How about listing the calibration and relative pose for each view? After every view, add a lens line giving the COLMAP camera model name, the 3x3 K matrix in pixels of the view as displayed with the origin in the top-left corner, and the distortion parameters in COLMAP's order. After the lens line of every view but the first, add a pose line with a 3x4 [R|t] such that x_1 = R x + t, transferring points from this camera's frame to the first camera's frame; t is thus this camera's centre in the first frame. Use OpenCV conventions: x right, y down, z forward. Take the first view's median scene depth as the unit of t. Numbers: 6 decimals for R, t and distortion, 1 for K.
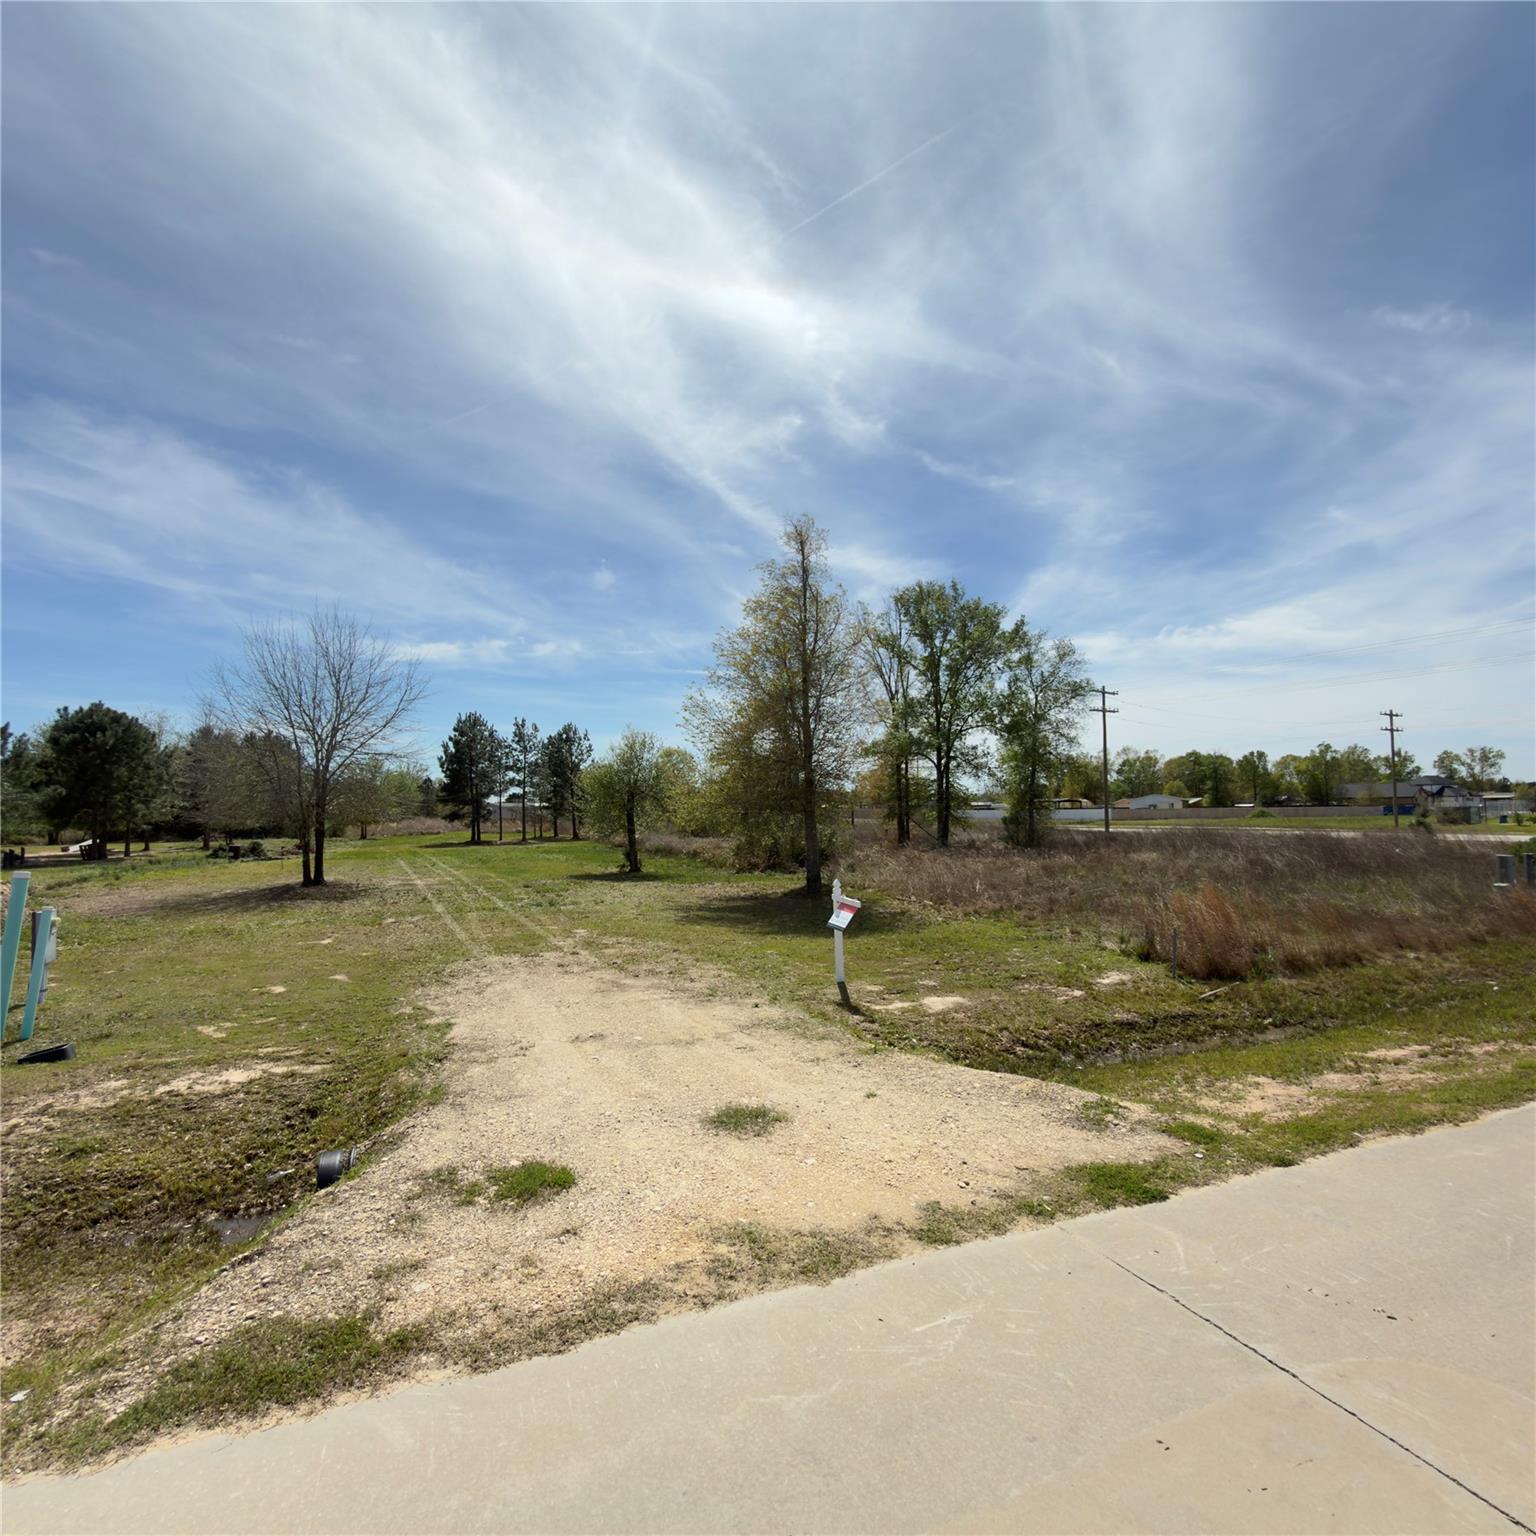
lens RADIAL K [[837.4, 0, 768.0], [0, 837.4, 768.0], [0, 0, 1]] dist [0.001374, 0.000142]
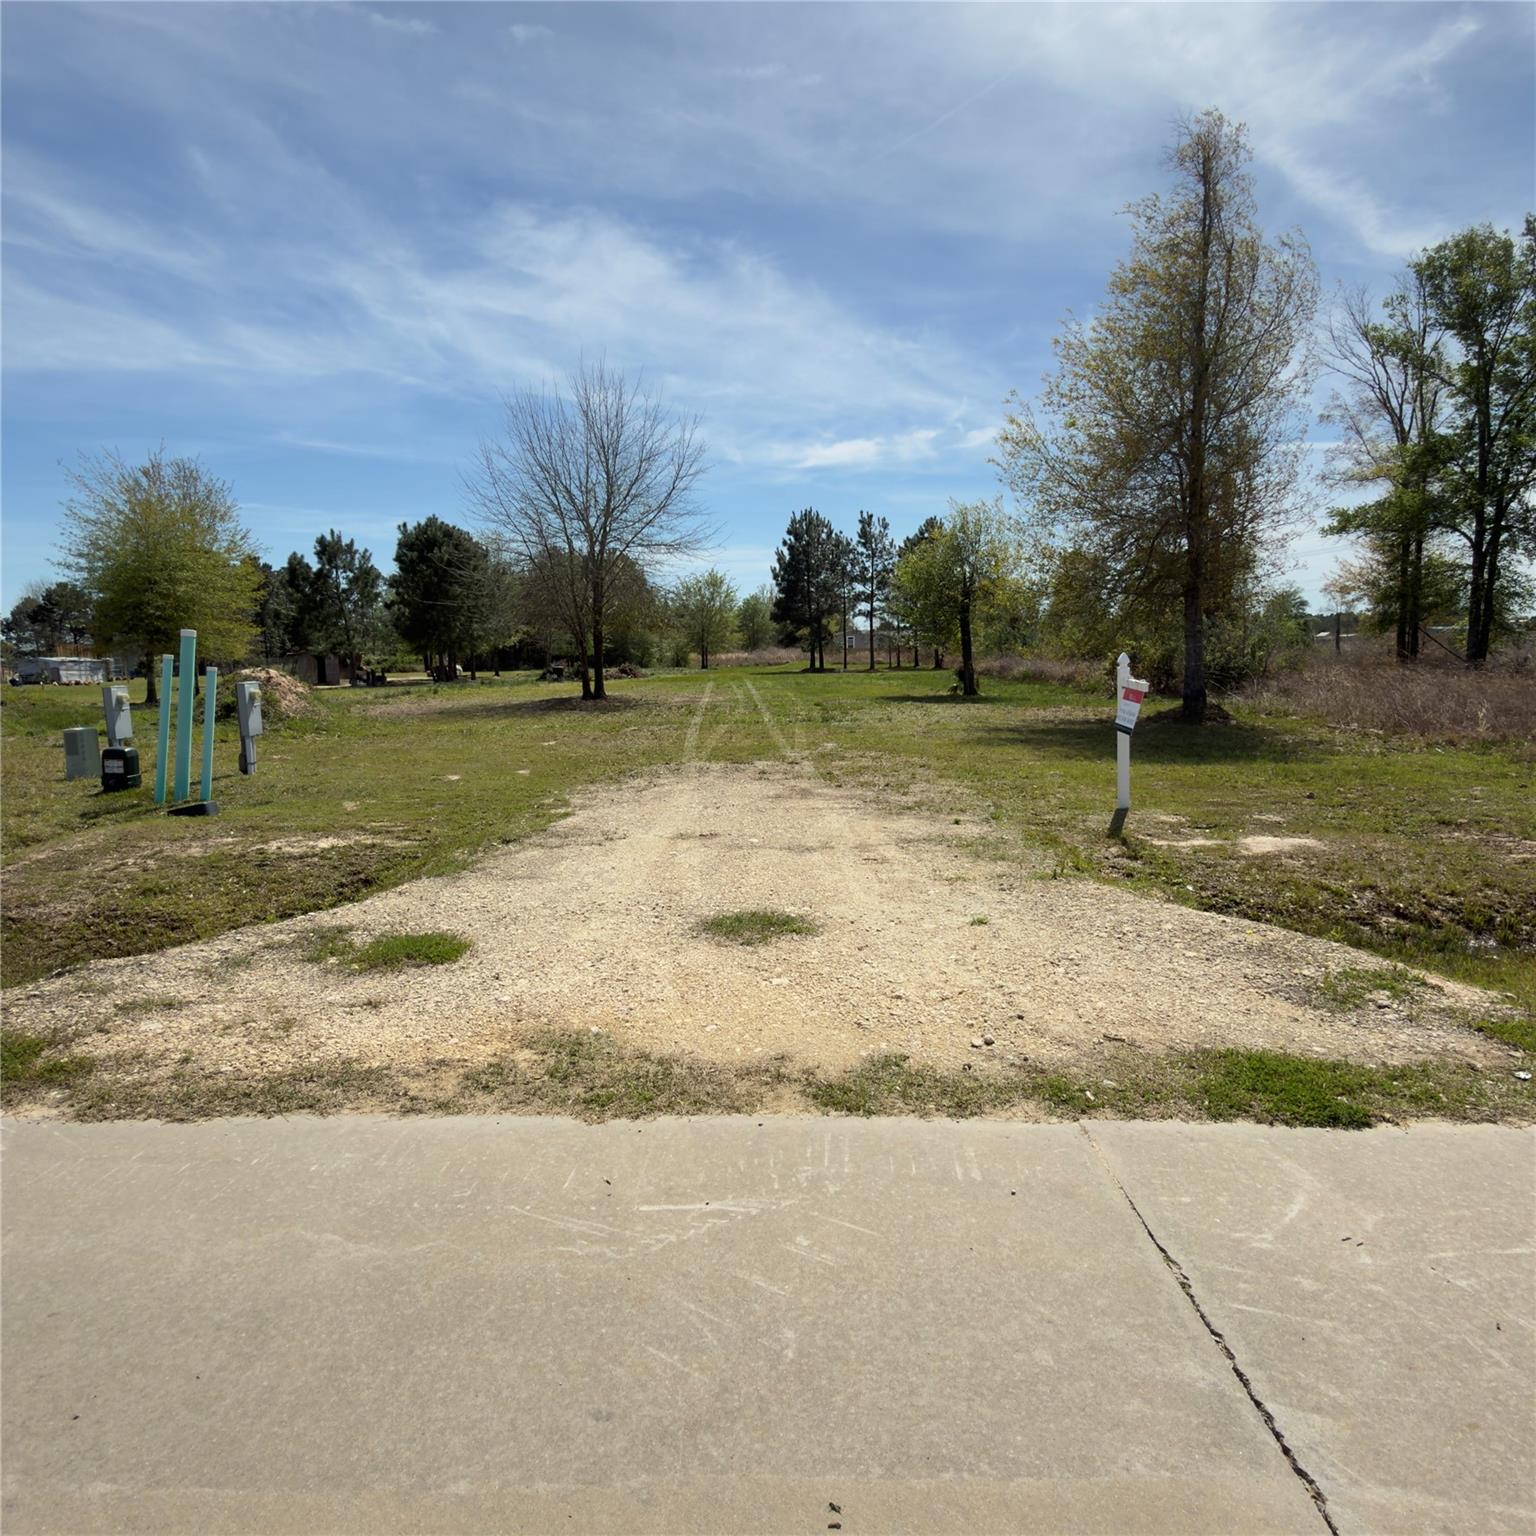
lens RADIAL K [[1048.9, 0, 768.0], [0, 1048.9, 768.0], [0, 0, 1]] dist [-0.004444, 0.004183]
pose [[0.905565, 0.042937, -0.422030, 0.093234], [0.024237, 0.988002, 0.152525, 0.047659], [0.423515, -0.148351, 0.893659, 0.078599]]
